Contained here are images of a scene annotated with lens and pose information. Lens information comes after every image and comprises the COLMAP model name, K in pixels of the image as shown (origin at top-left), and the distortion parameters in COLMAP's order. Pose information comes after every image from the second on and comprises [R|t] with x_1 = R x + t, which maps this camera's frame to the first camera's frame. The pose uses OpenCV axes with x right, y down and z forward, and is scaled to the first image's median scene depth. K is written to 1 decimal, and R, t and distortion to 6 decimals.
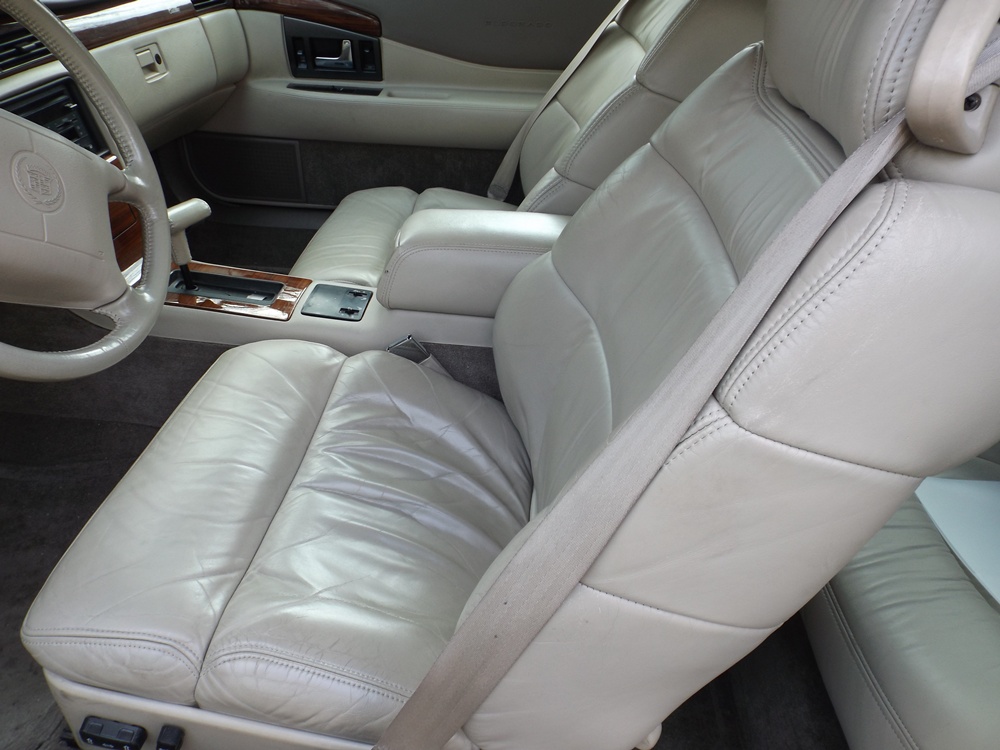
lens RADIAL K [[692.4, 0, 500.0], [0, 692.4, 375.0], [0, 0, 1]] dist [0.005197, -0.051465]
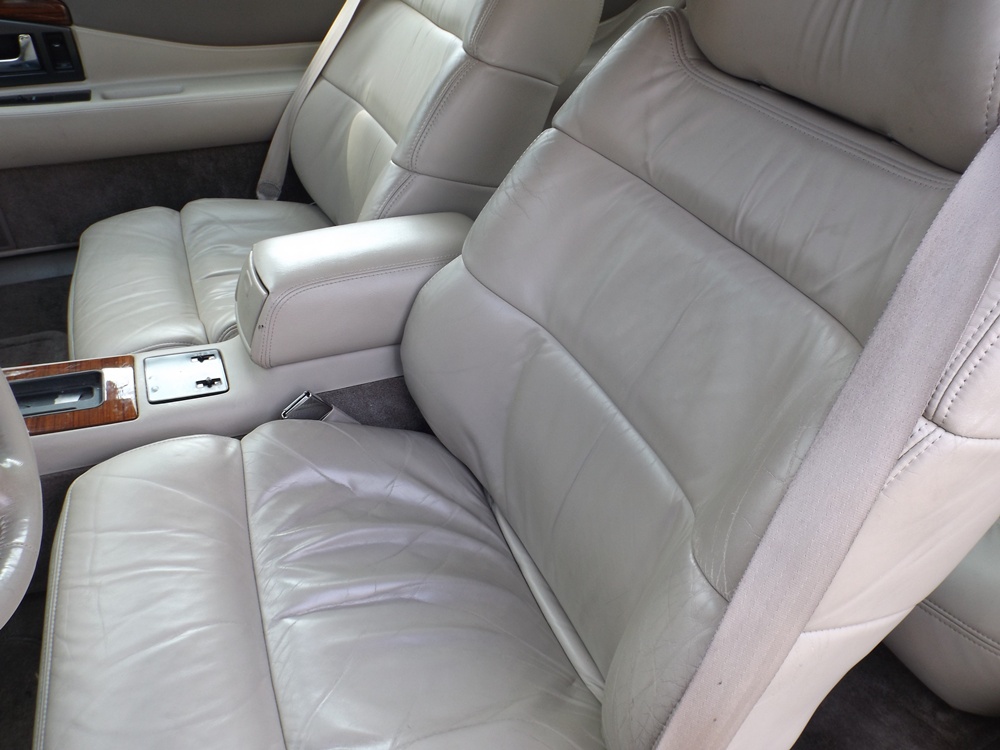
lens RADIAL K [[697.2, 0, 500.0], [0, 697.2, 375.0], [0, 0, 1]] dist [0.011541, -0.025493]
pose [[0.889852, -0.280274, 0.360014, -0.212611], [0.257279, 0.959898, 0.111368, -0.107156], [-0.376790, -0.006477, 0.926276, 0.120104]]
